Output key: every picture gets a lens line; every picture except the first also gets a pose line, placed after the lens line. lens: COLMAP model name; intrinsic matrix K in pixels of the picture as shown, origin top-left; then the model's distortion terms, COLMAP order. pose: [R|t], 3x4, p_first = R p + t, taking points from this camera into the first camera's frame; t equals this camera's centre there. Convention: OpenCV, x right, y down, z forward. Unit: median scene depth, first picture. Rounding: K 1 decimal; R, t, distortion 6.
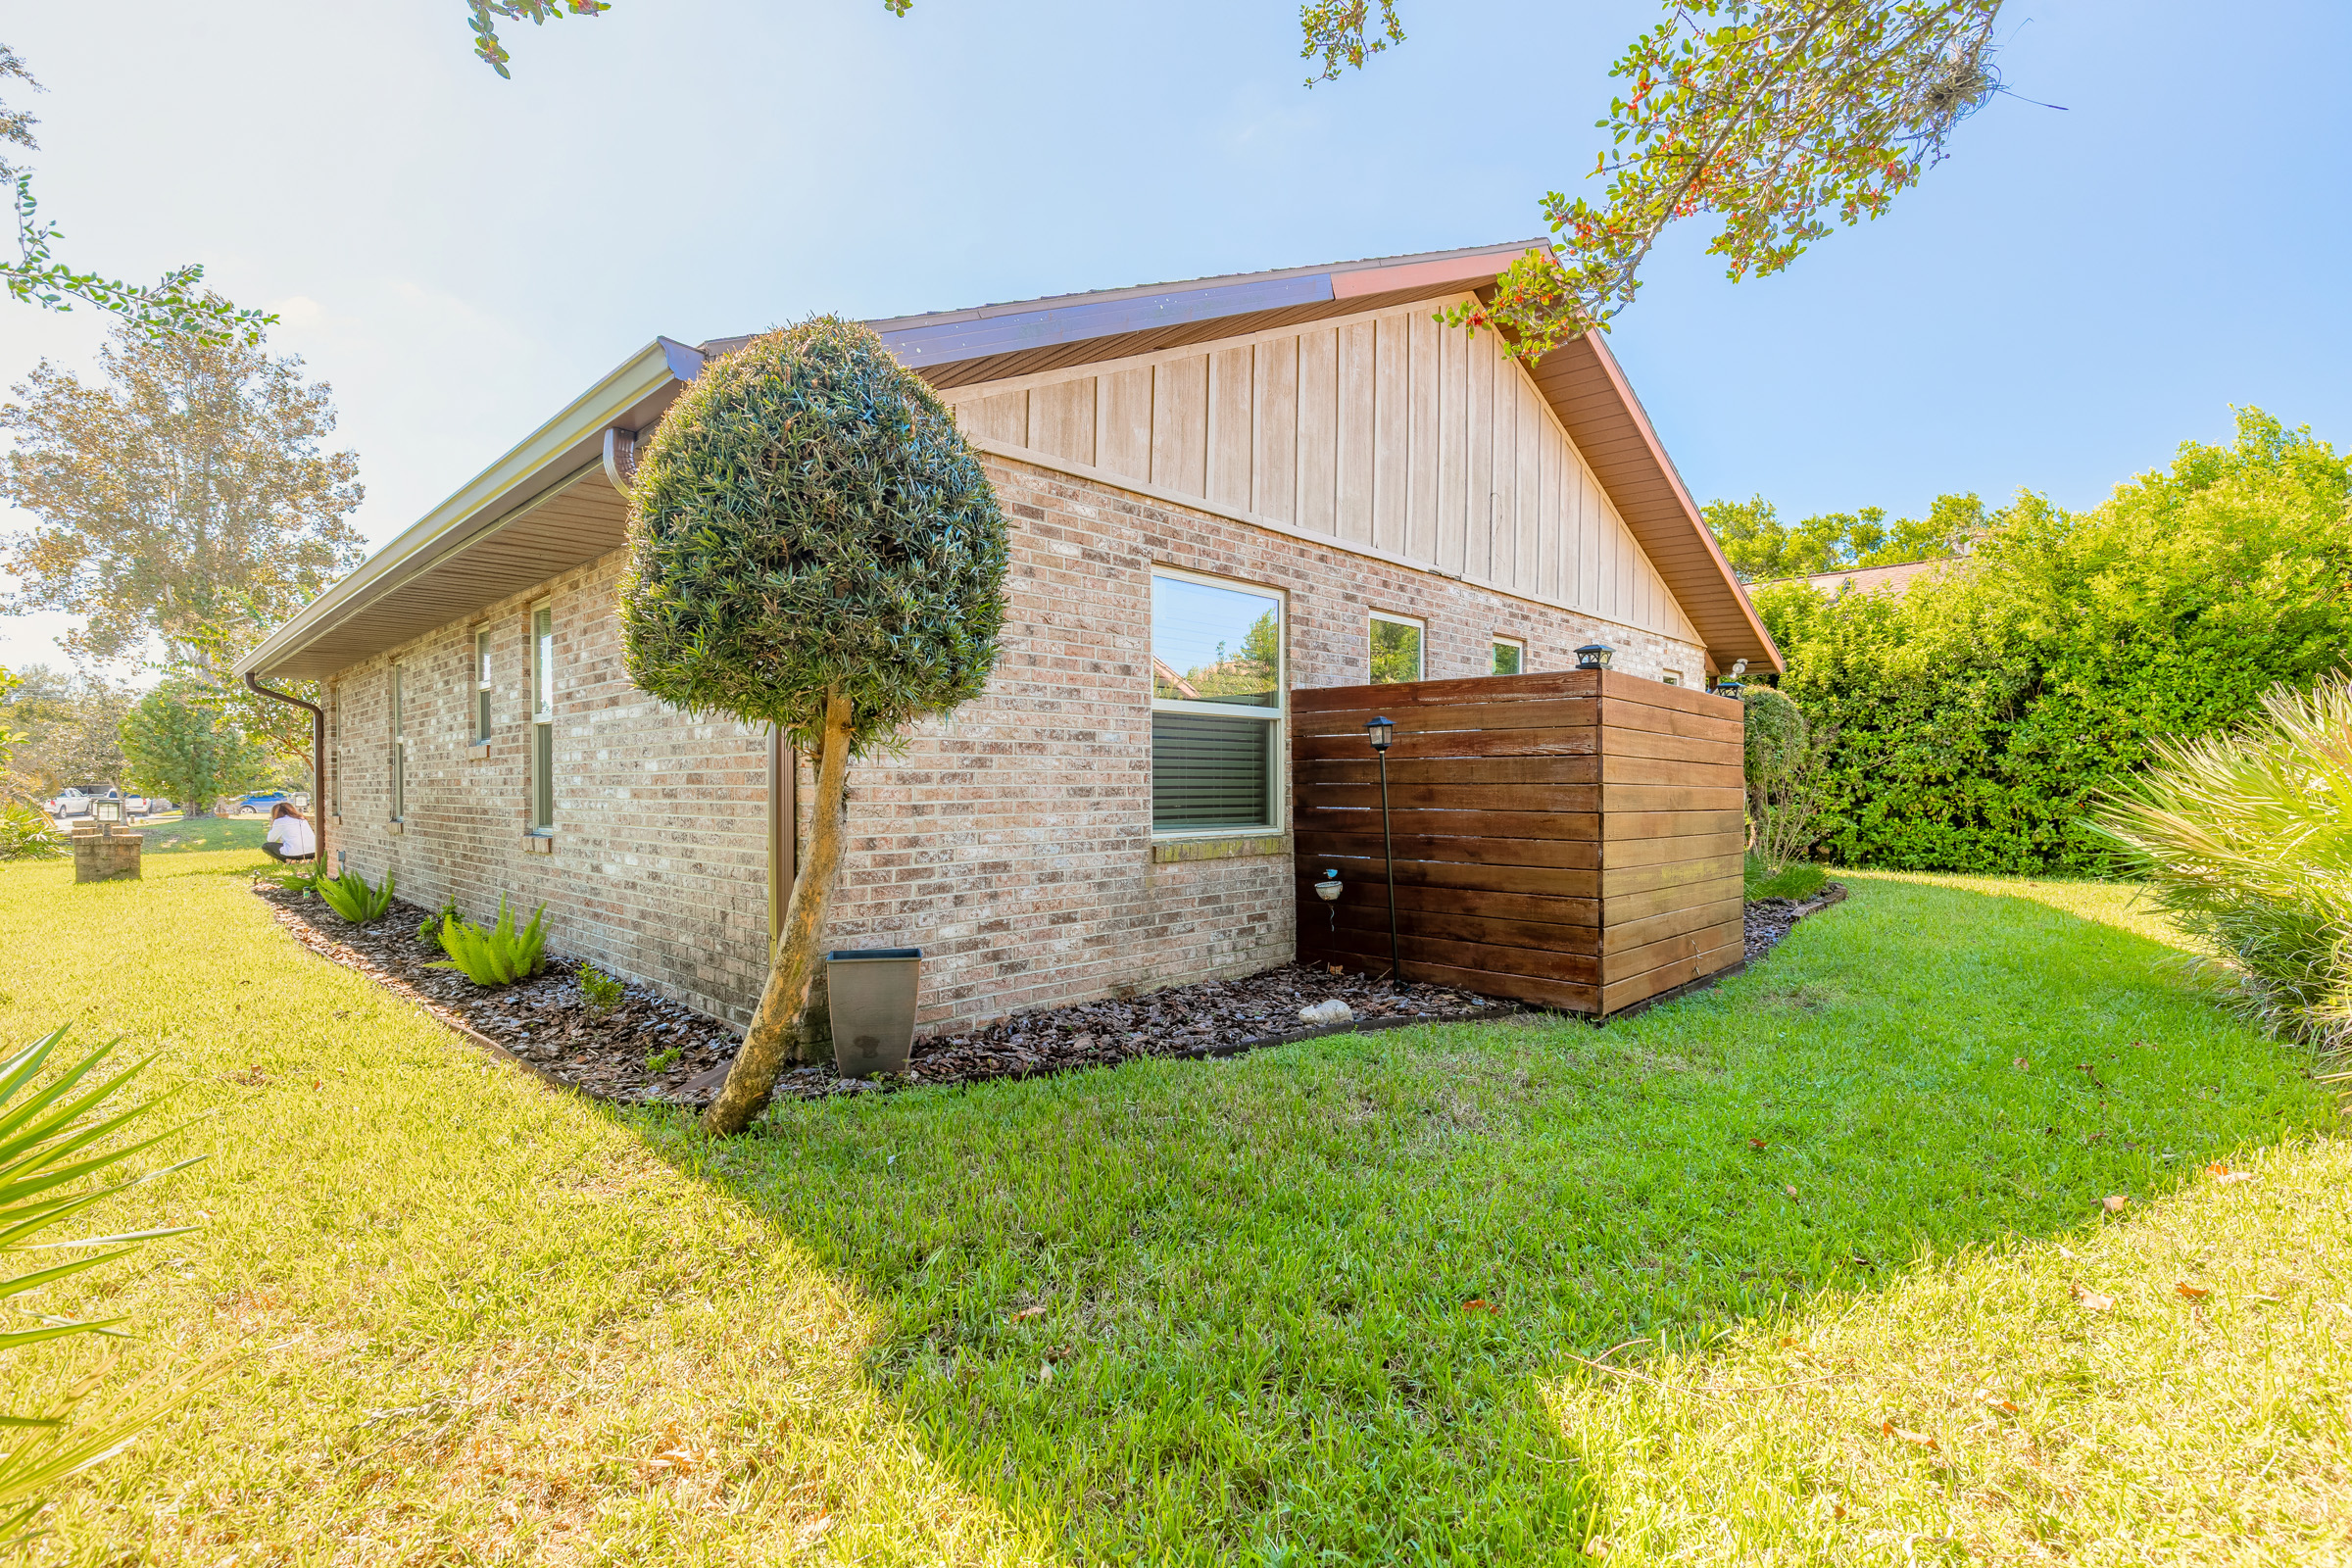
lens RADIAL K [[1058.8, 0, 1171.1], [0, 1058.8, 786.8], [0, 0, 1]] dist [0.002572, -0.000019]
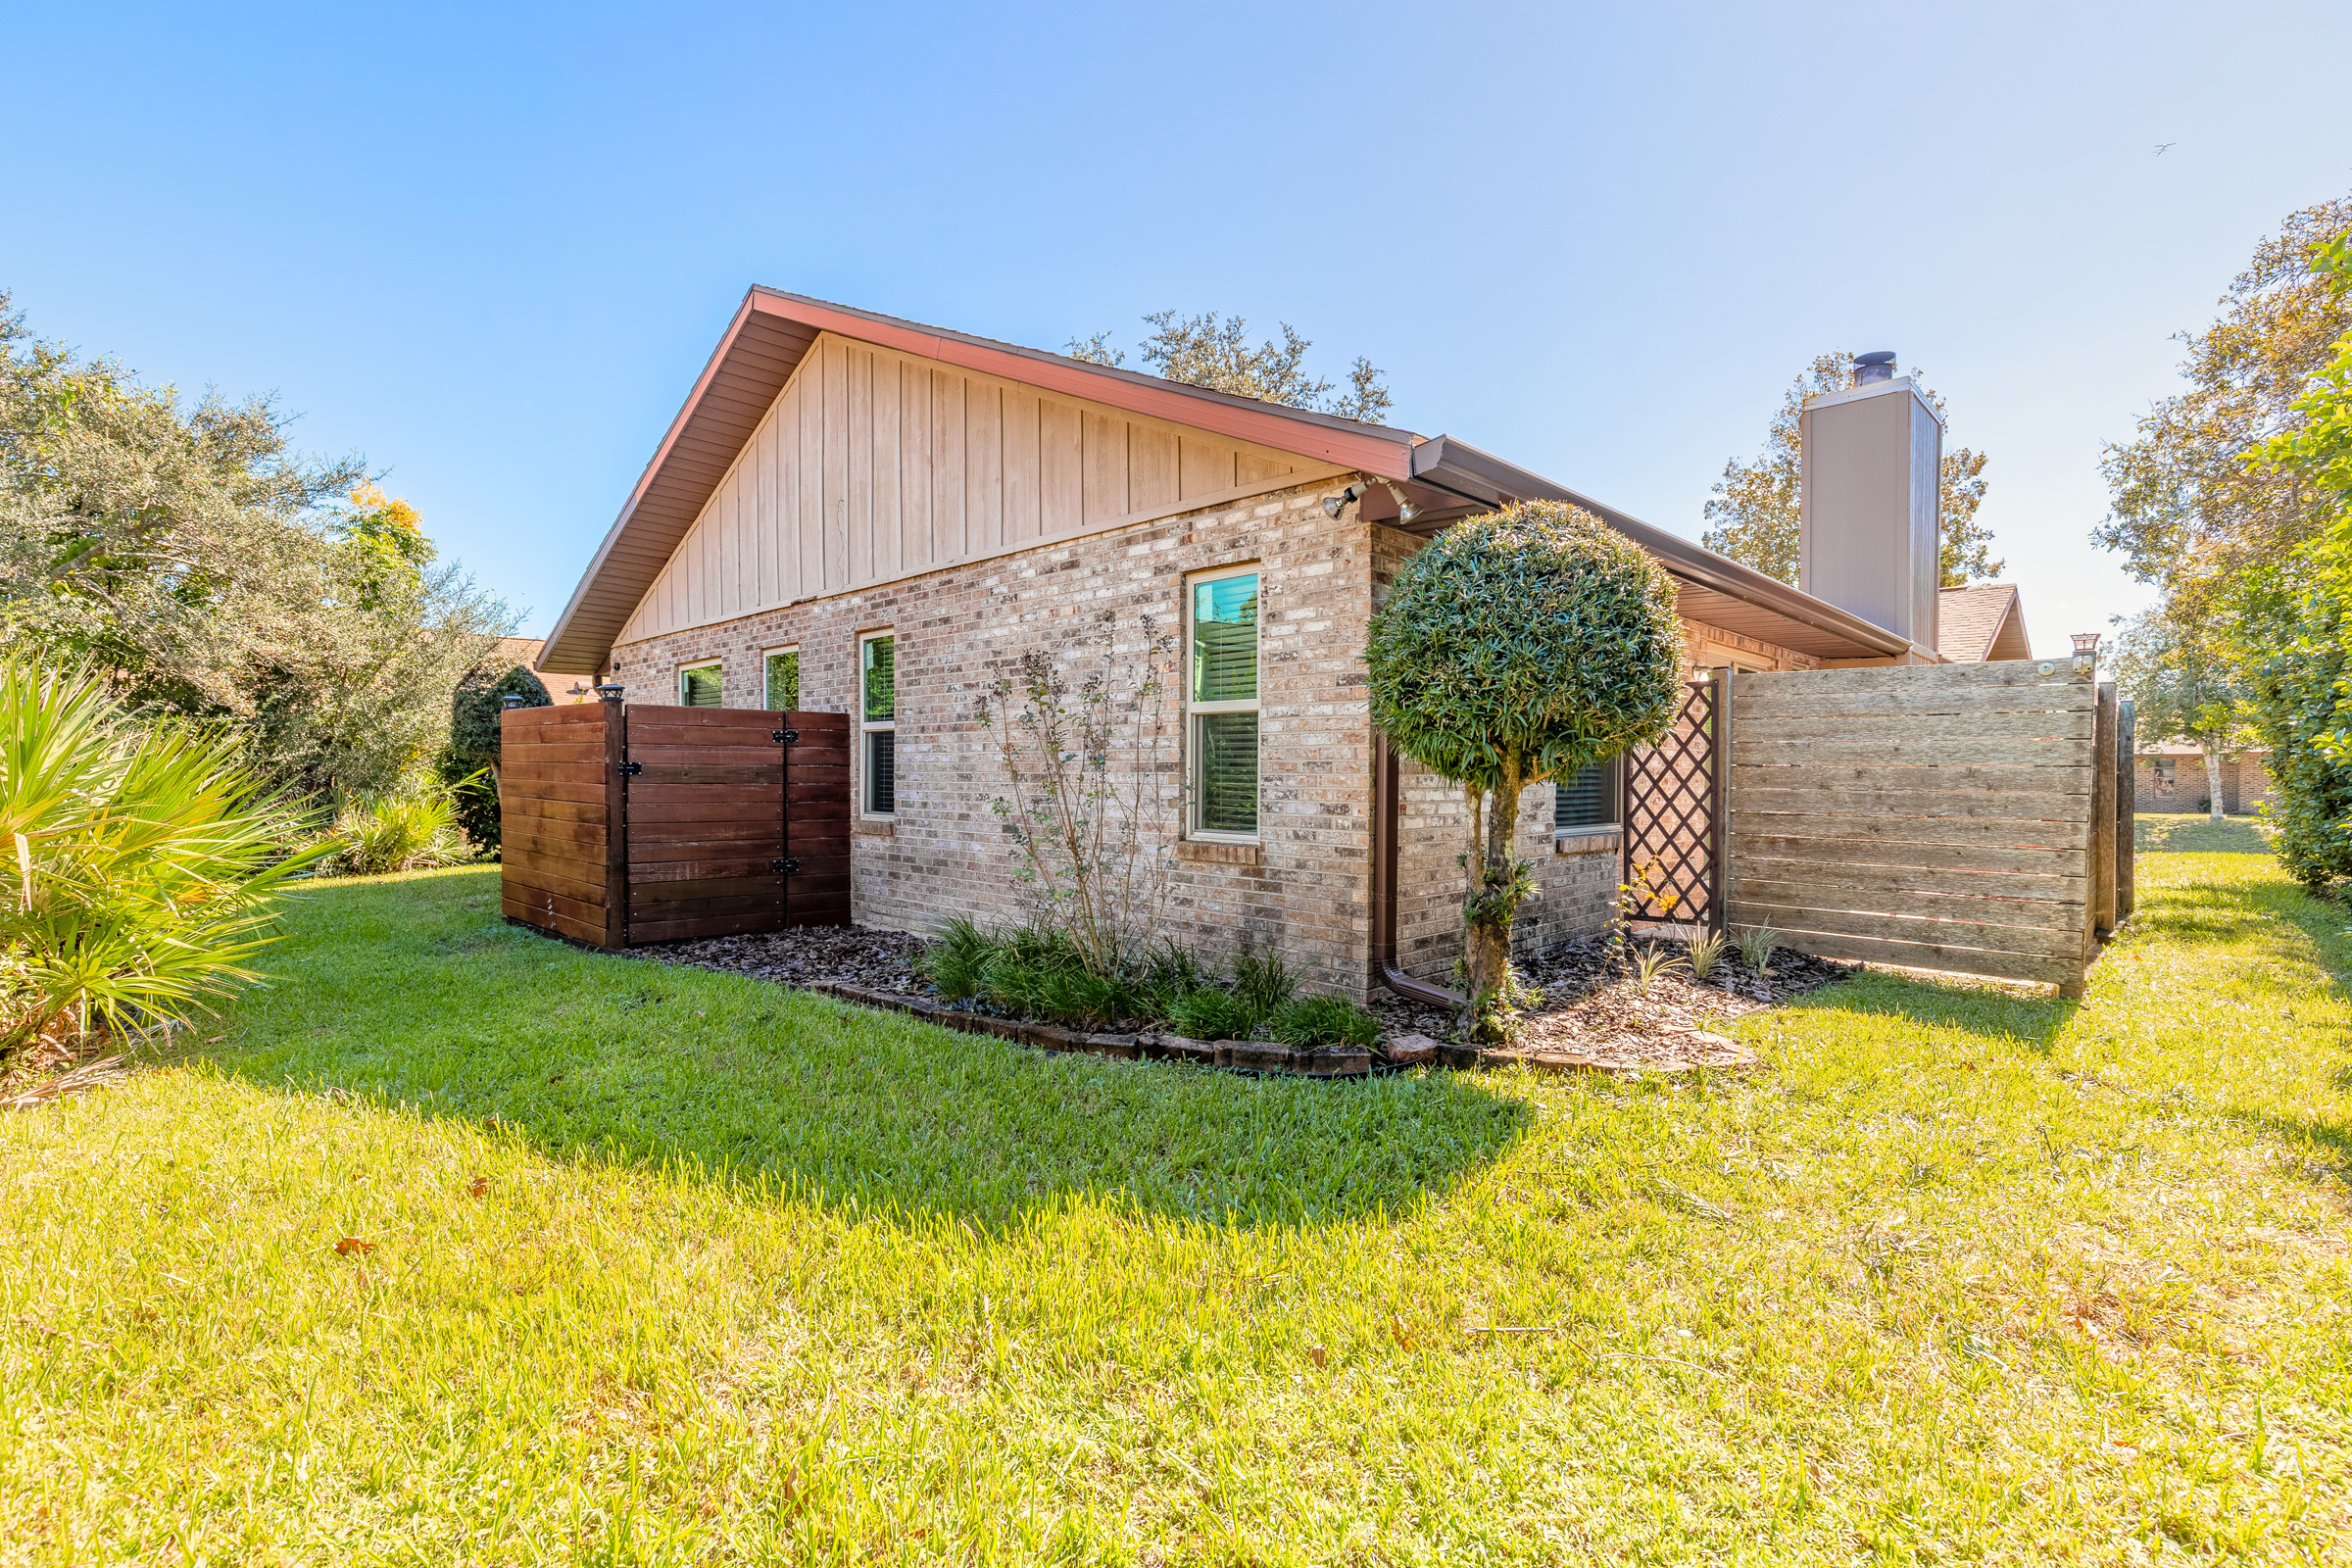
lens RADIAL K [[1058.8, 0, 1171.1], [0, 1058.8, 781.1], [0, 0, 1]] dist [0.002572, -0.000019]
pose [[-0.009409, 0.008760, -0.999917, 1.373832], [-0.010509, 0.999906, 0.008859, -0.017275], [0.999901, 0.010592, -0.009316, 1.376453]]
